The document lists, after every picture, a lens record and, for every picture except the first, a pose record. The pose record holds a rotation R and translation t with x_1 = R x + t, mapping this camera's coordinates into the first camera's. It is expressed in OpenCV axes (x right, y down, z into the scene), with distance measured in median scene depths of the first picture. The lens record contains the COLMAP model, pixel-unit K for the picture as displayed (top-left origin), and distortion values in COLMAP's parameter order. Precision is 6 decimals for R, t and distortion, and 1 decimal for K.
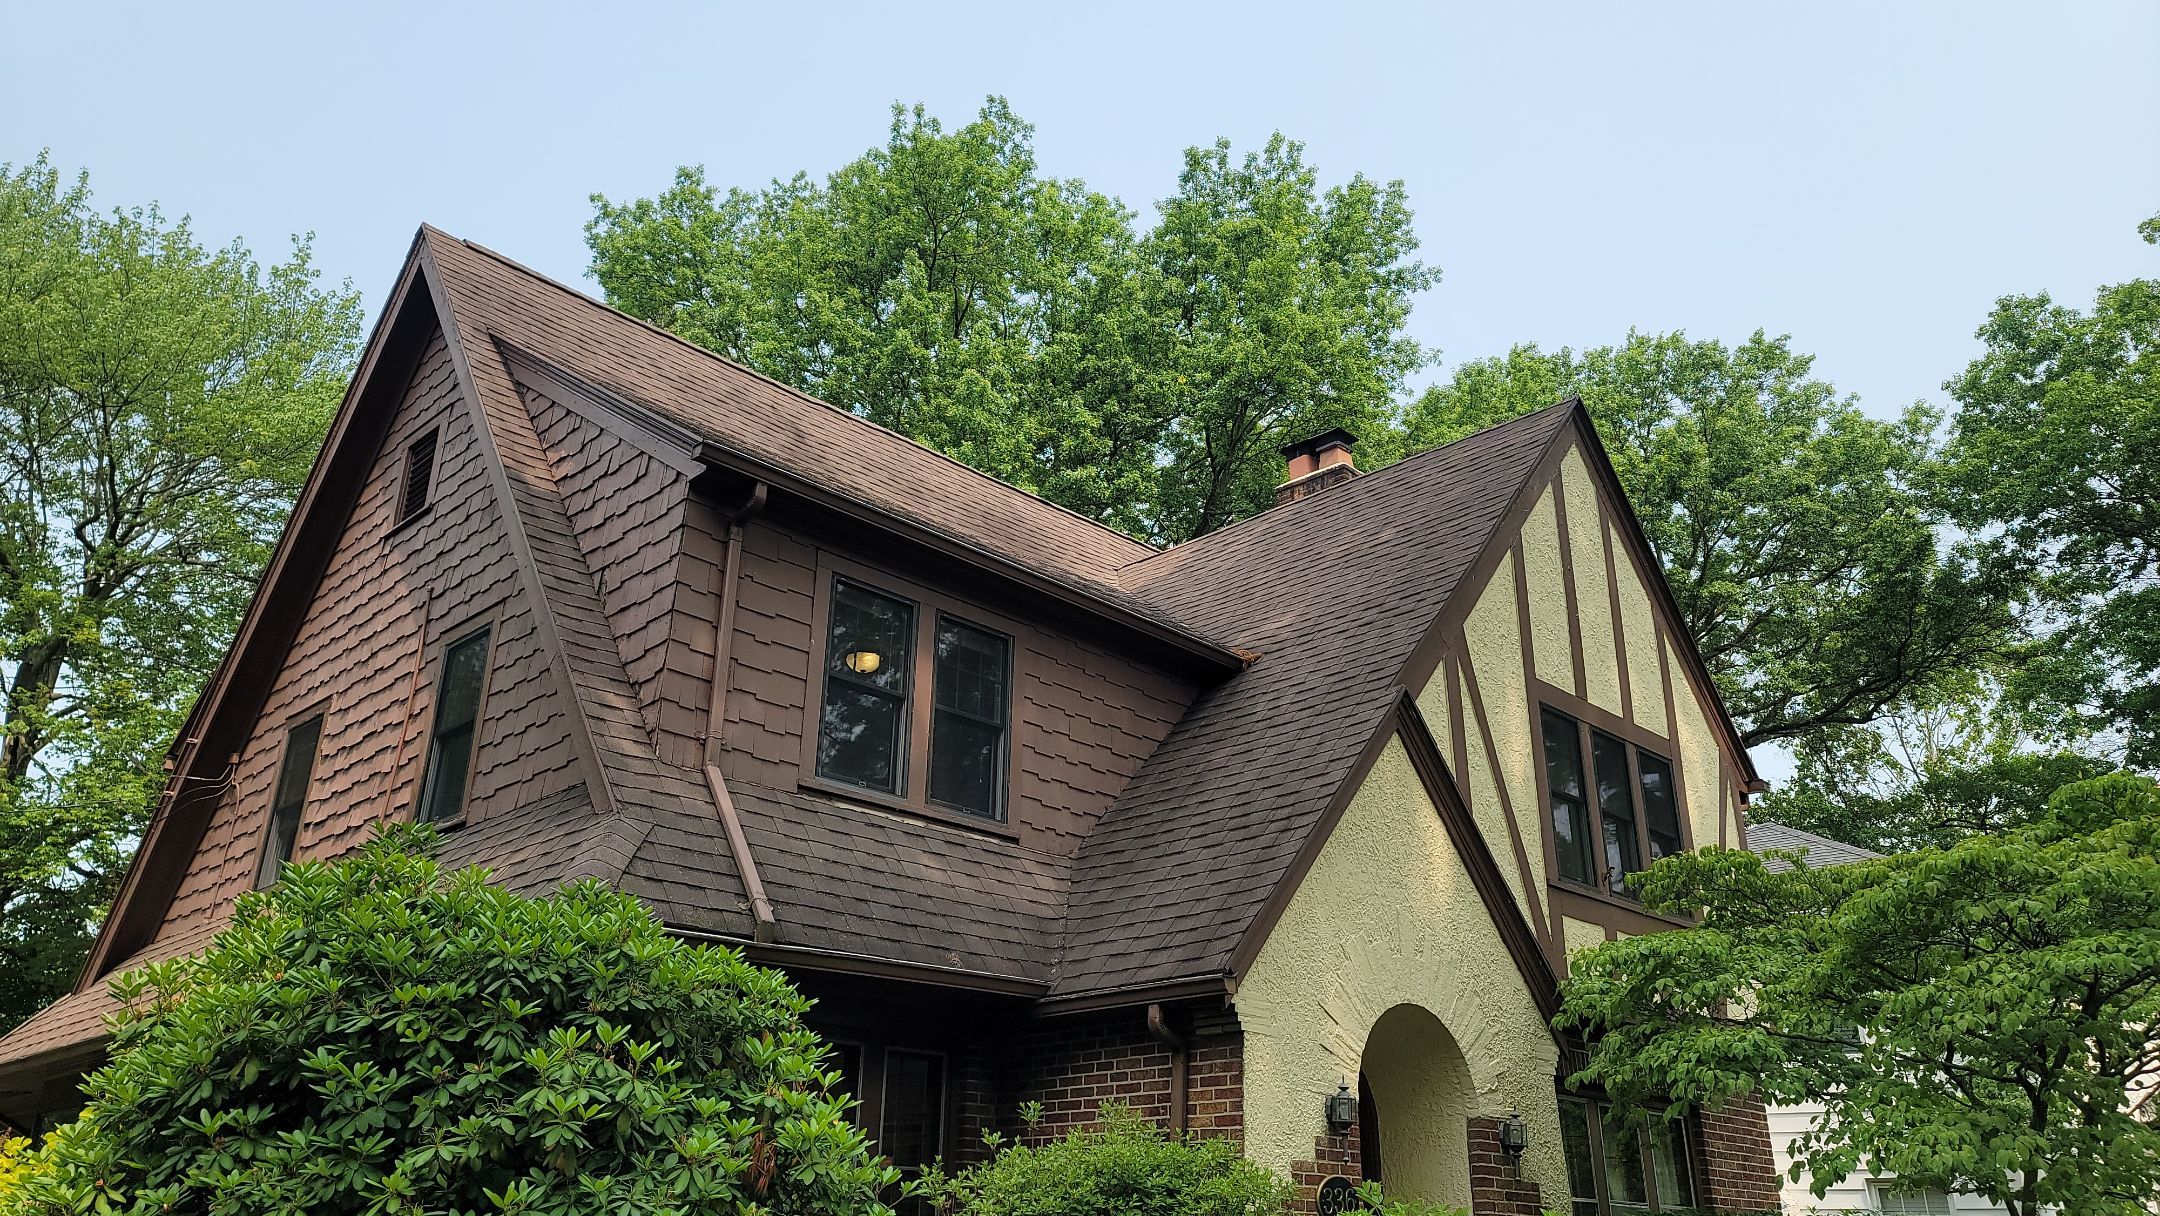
lens RADIAL K [[1559.9, 0, 1069.9], [0, 1559.9, 589.7], [0, 0, 1]] dist [0.093576, -0.085287]
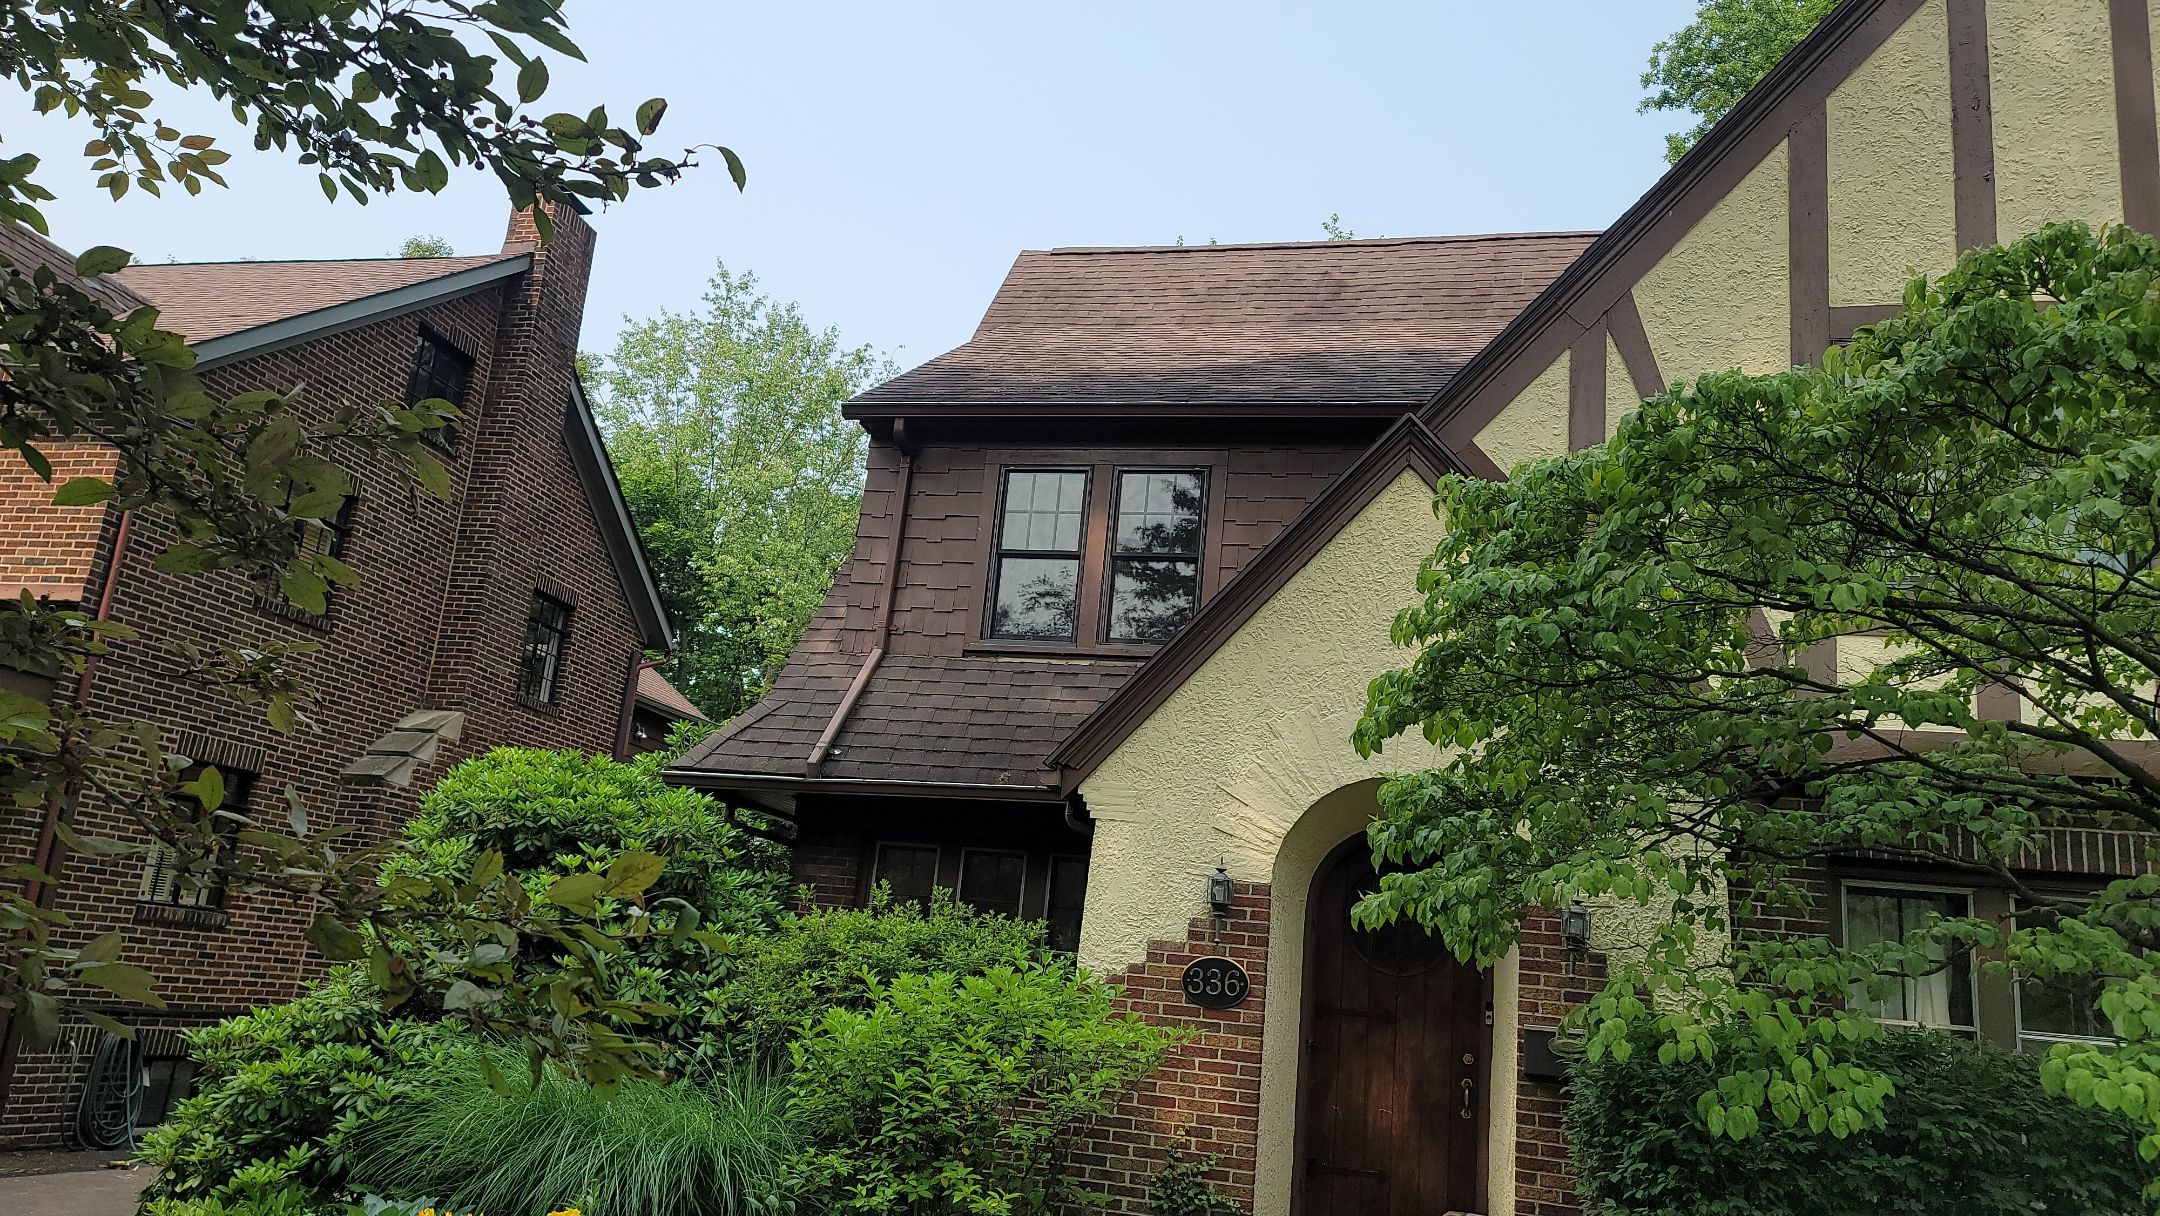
lens RADIAL K [[1563.6, 0, 1080.0], [0, 1563.6, 608.0], [0, 0, 1]] dist [0.099530, -0.083106]
pose [[0.519758, -0.180192, -0.835094, 0.806132], [0.251715, 0.966411, -0.051860, 0.161332], [0.816389, -0.183251, 0.547657, 0.371099]]
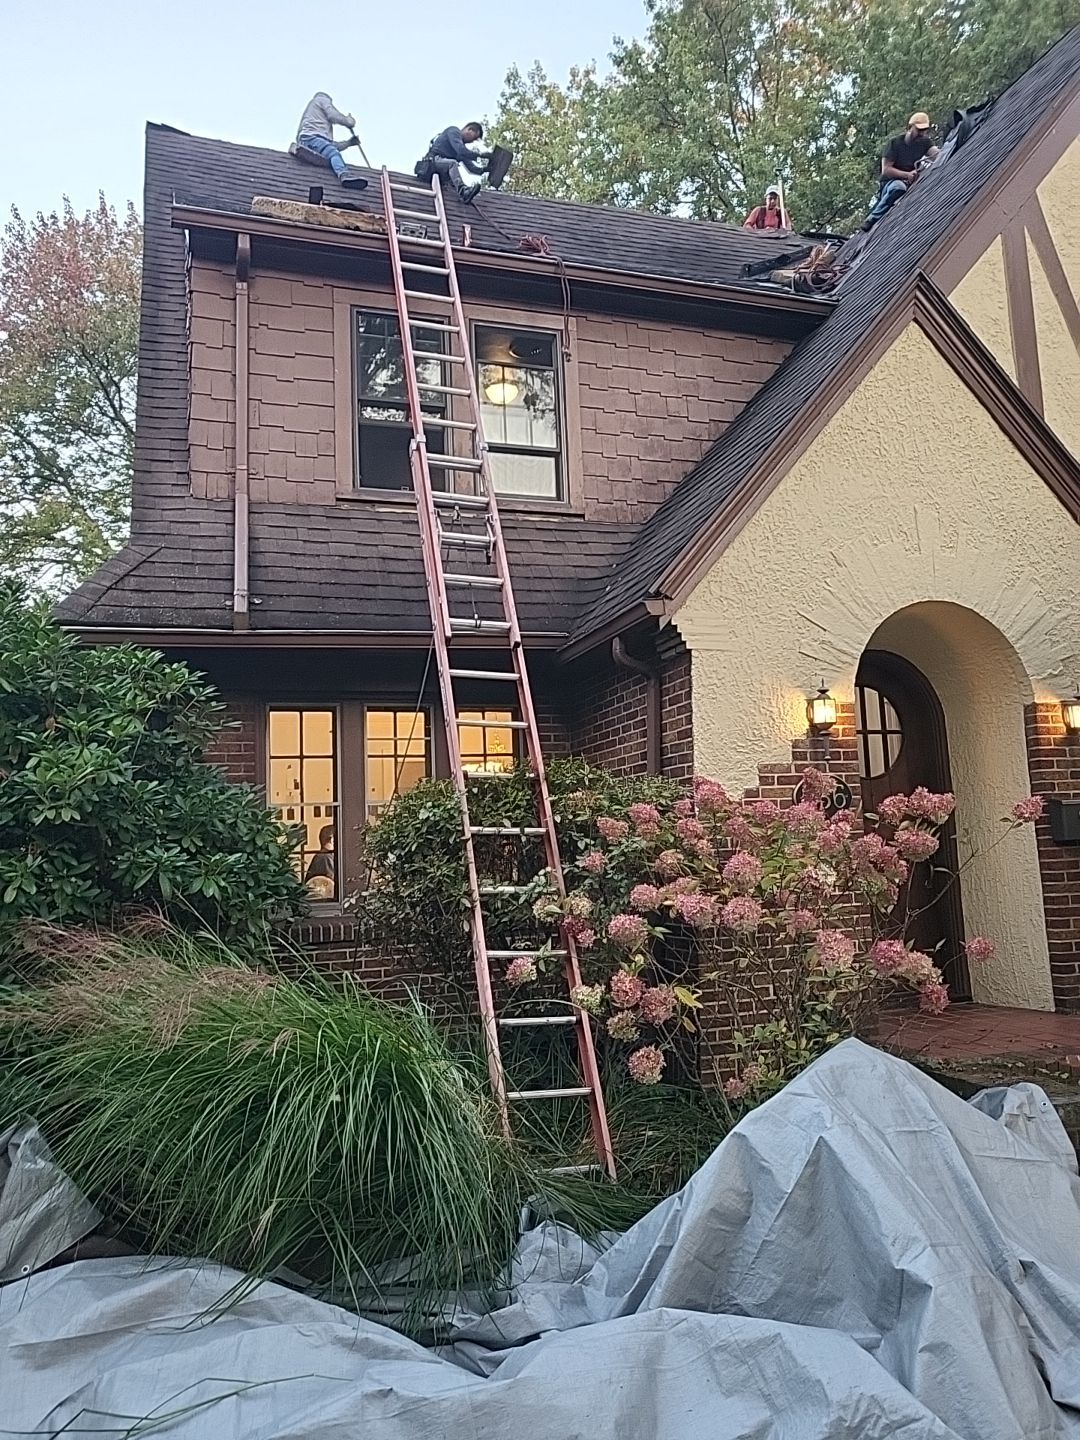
lens RADIAL K [[1097.3, 0, 543.6], [0, 1097.3, 718.5], [0, 0, 1]] dist [-0.008092, -0.006041]
pose [[0.893849, -0.106510, -0.435534, 0.266170], [0.222447, 0.948741, 0.224515, 0.118029], [0.389296, -0.297566, 0.871724, 0.278219]]
